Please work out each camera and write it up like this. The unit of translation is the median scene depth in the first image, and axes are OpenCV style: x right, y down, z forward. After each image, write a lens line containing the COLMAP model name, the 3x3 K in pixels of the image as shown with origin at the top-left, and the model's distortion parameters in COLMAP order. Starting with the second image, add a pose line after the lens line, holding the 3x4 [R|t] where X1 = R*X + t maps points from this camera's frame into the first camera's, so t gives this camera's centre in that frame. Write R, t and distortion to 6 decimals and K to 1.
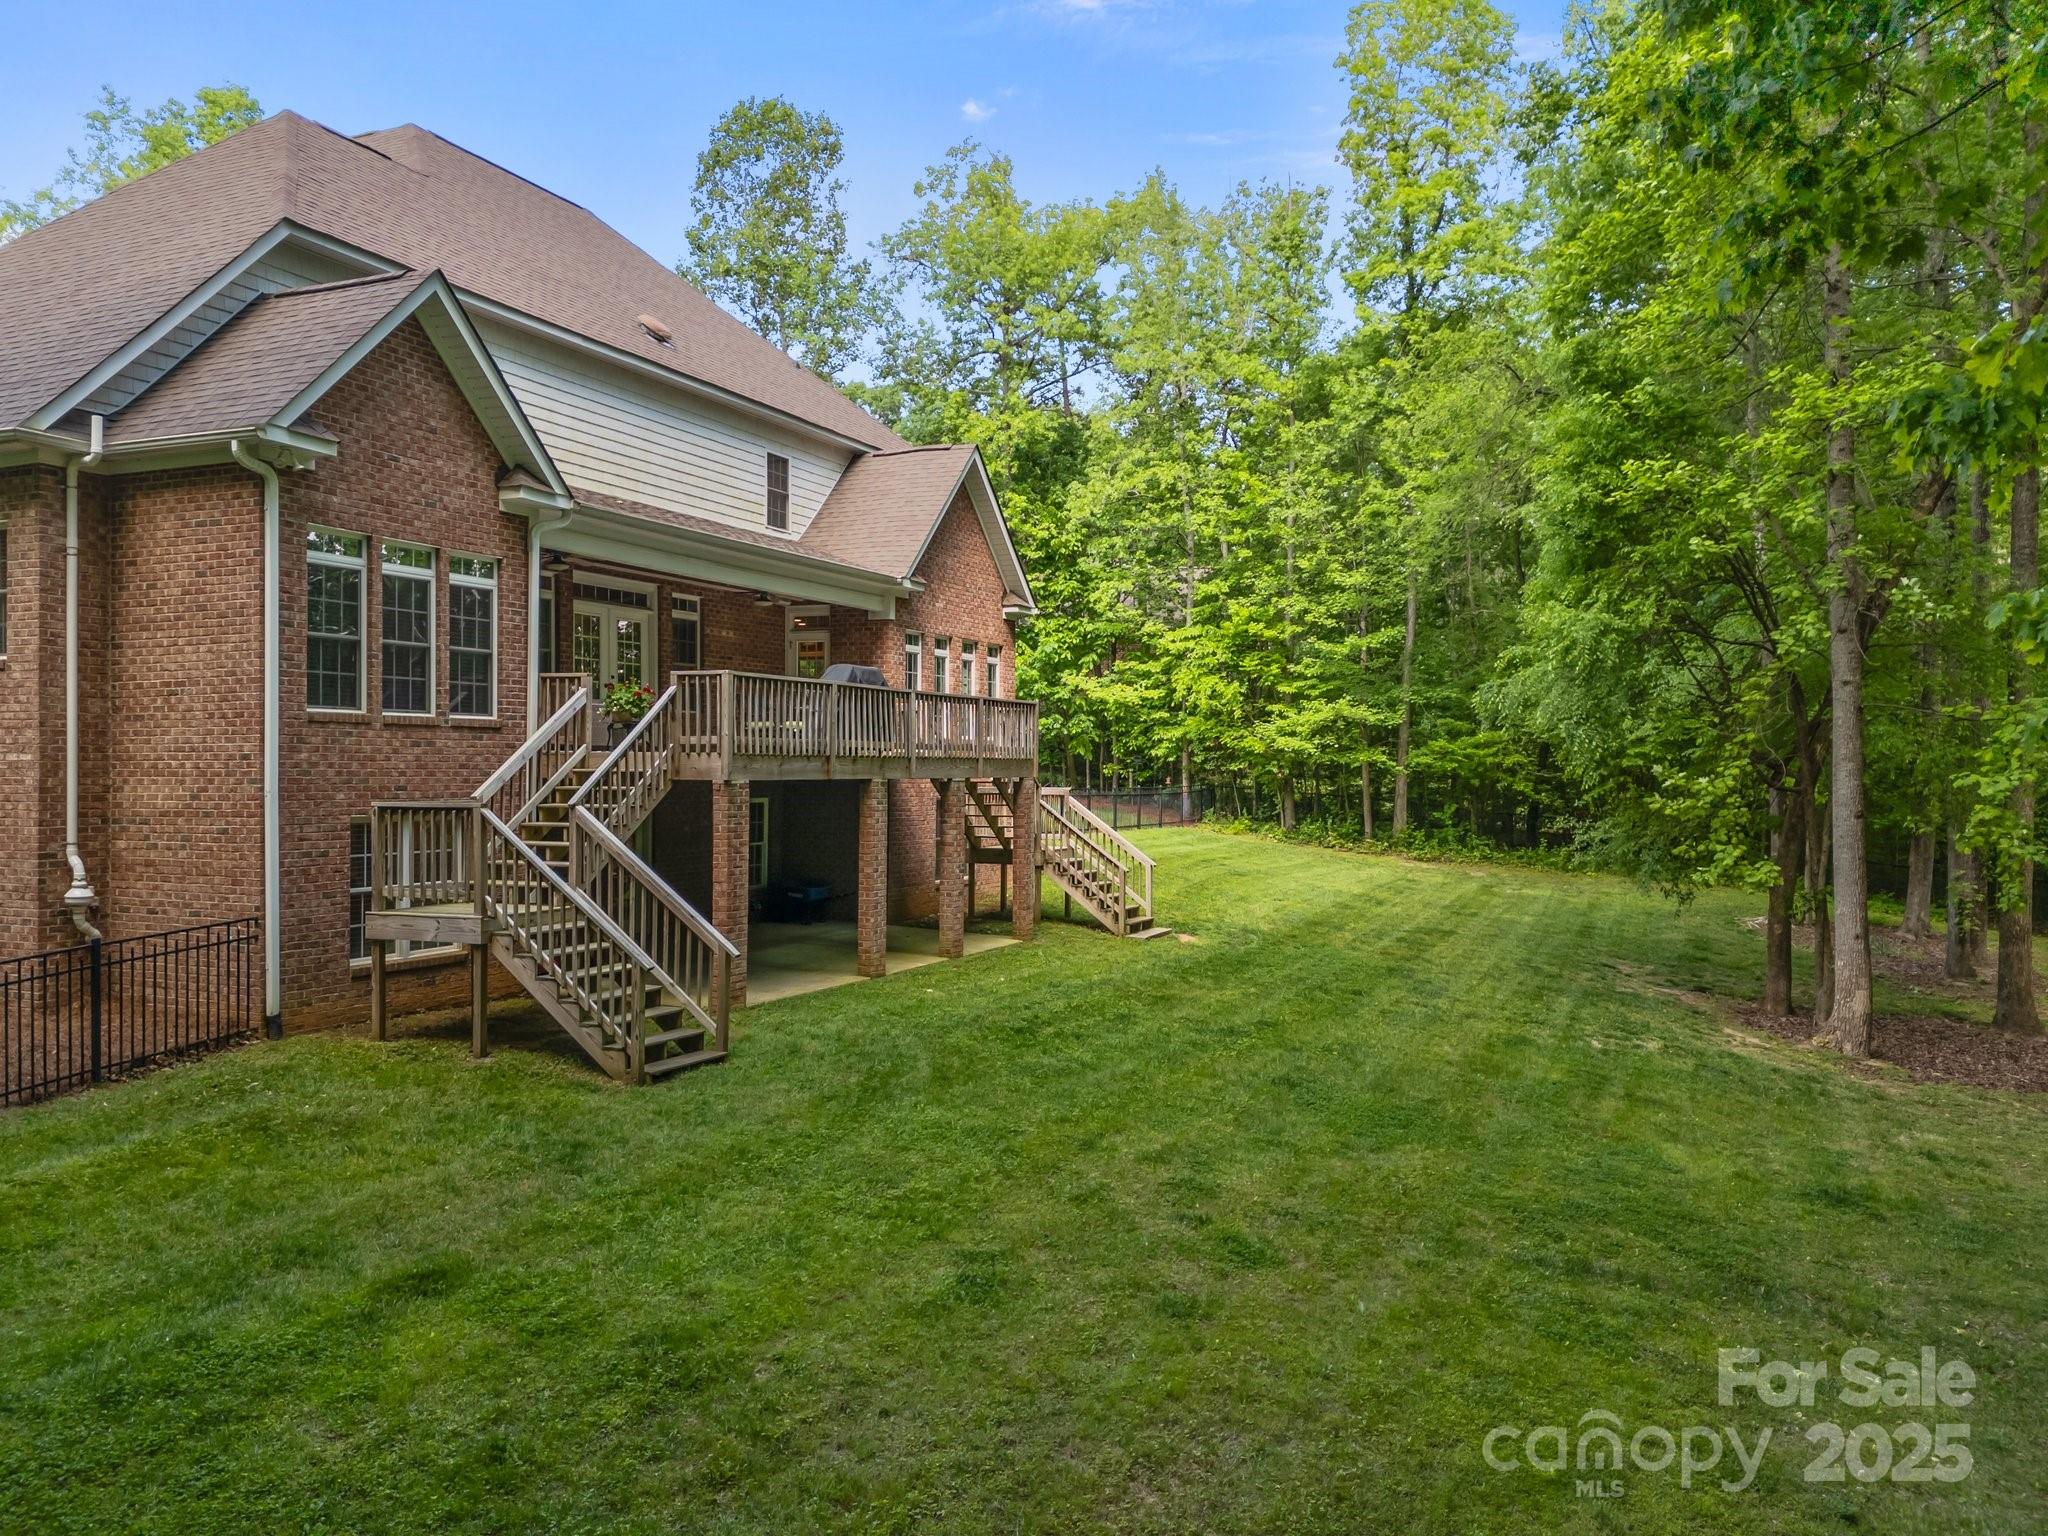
lens RADIAL K [[1533.6, 0, 1024.0], [0, 1533.6, 768.0], [0, 0, 1]] dist [0.007551, -0.000109]
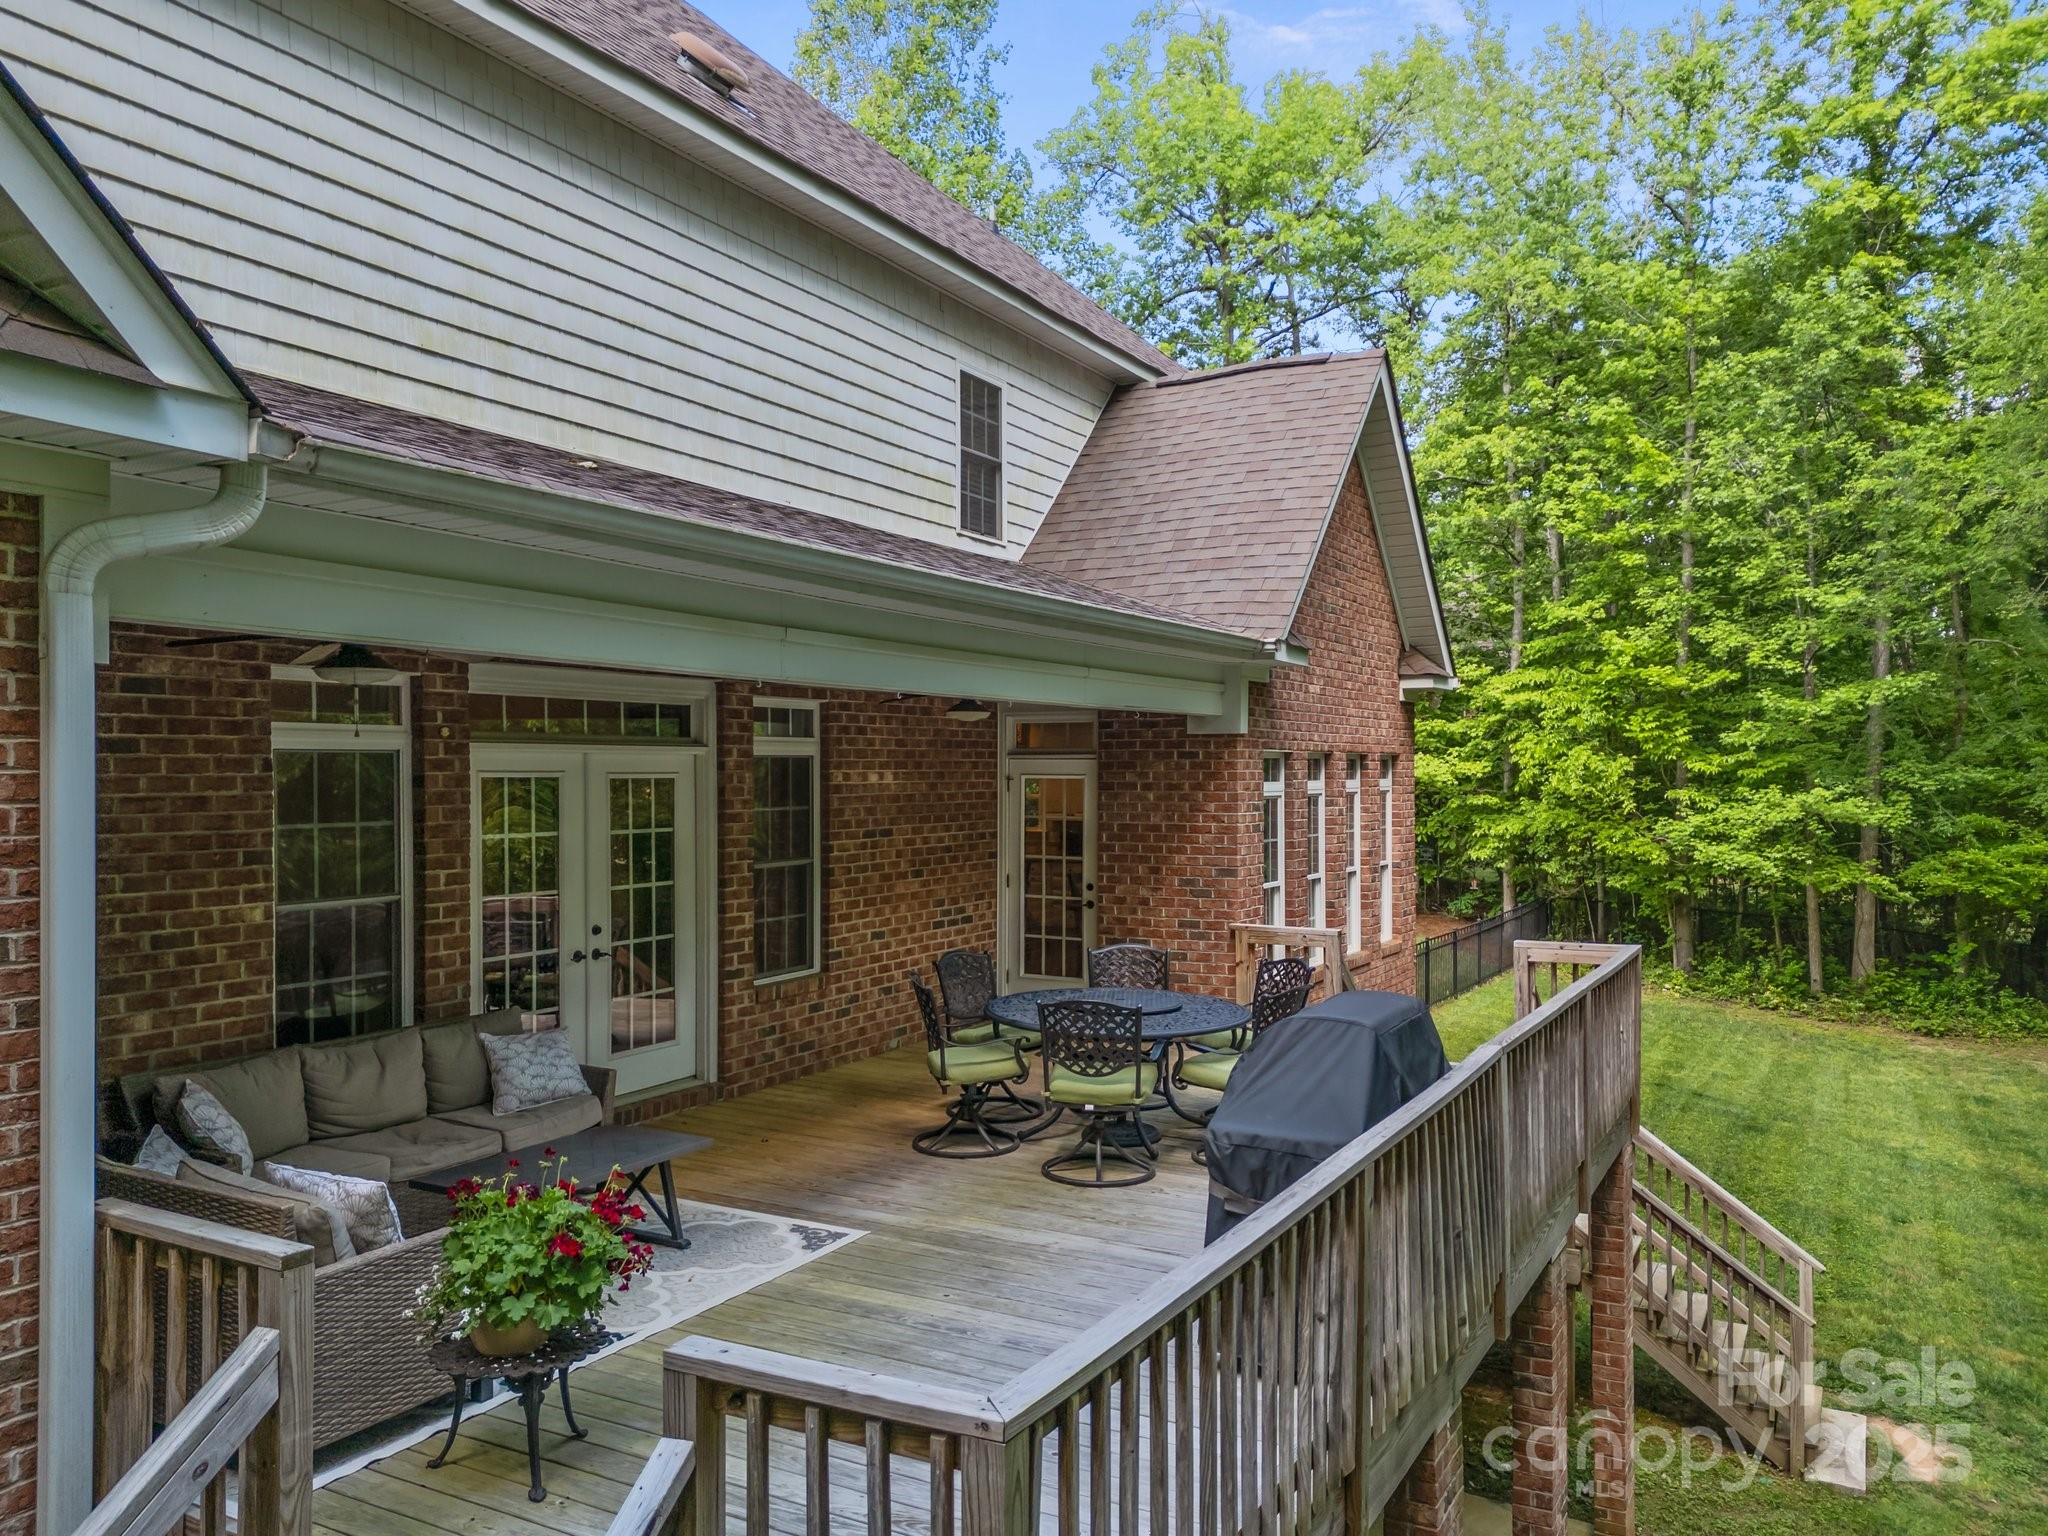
lens RADIAL K [[1524.8, 0, 1024.0], [0, 1524.8, 768.0], [0, 0, 1]] dist [0.039095, -0.001548]
pose [[0.997477, -0.007296, -0.070616, -0.112799], [0.007147, 0.999972, -0.002356, -0.082164], [0.070631, 0.001846, 0.997501, 0.525061]]
